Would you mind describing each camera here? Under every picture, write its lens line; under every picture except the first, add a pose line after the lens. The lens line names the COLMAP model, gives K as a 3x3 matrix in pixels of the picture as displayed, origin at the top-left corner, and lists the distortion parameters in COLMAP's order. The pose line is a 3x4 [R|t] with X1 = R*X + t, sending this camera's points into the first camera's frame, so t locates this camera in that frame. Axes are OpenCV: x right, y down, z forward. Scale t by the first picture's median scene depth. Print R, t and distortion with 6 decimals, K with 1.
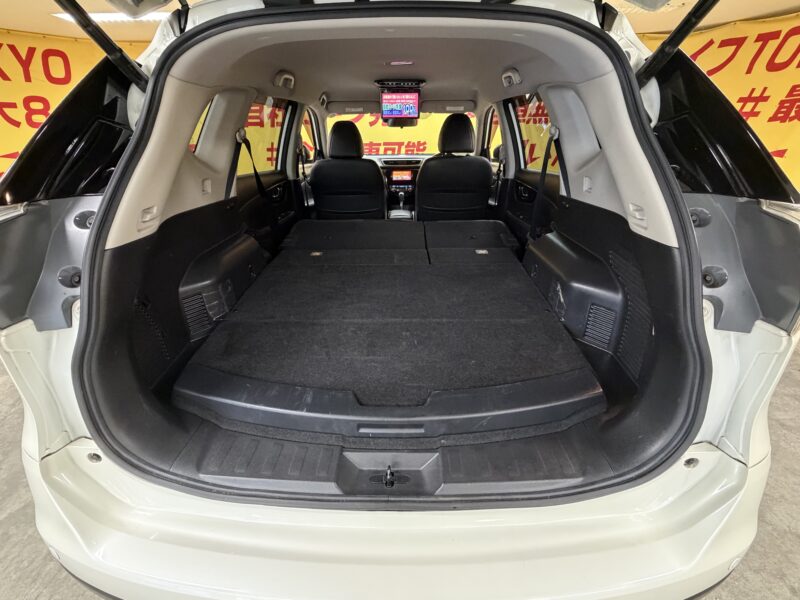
lens RADIAL K [[350.0, 0, 401.6], [0, 350.0, 299.4], [0, 0, 1]] dist [0.002993, -0.002738]
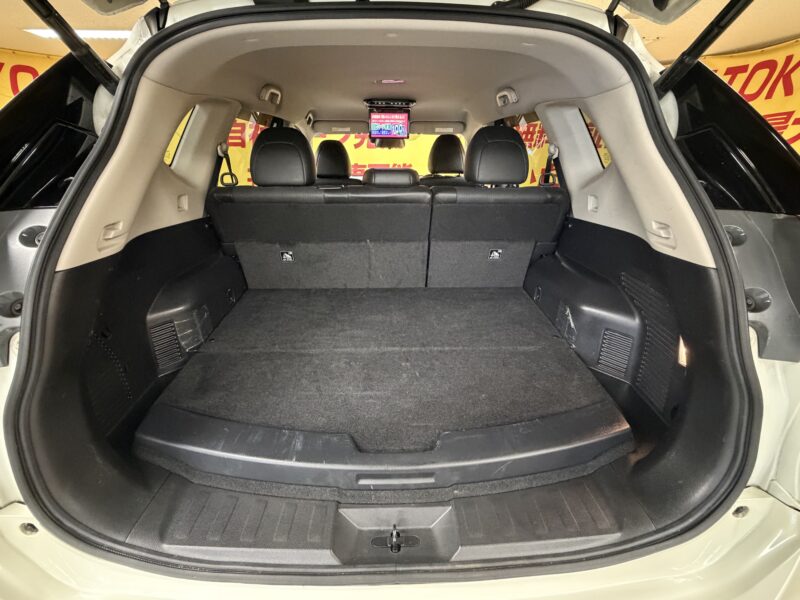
lens RADIAL K [[350.0, 0, 396.8], [0, 350.0, 299.2], [0, 0, 1]] dist [0.002993, -0.002738]
pose [[0.998865, -0.005217, 0.047344, -0.065390], [0.008282, 0.997865, -0.064776, -0.013418], [-0.046905, 0.065095, 0.996776, 0.118193]]
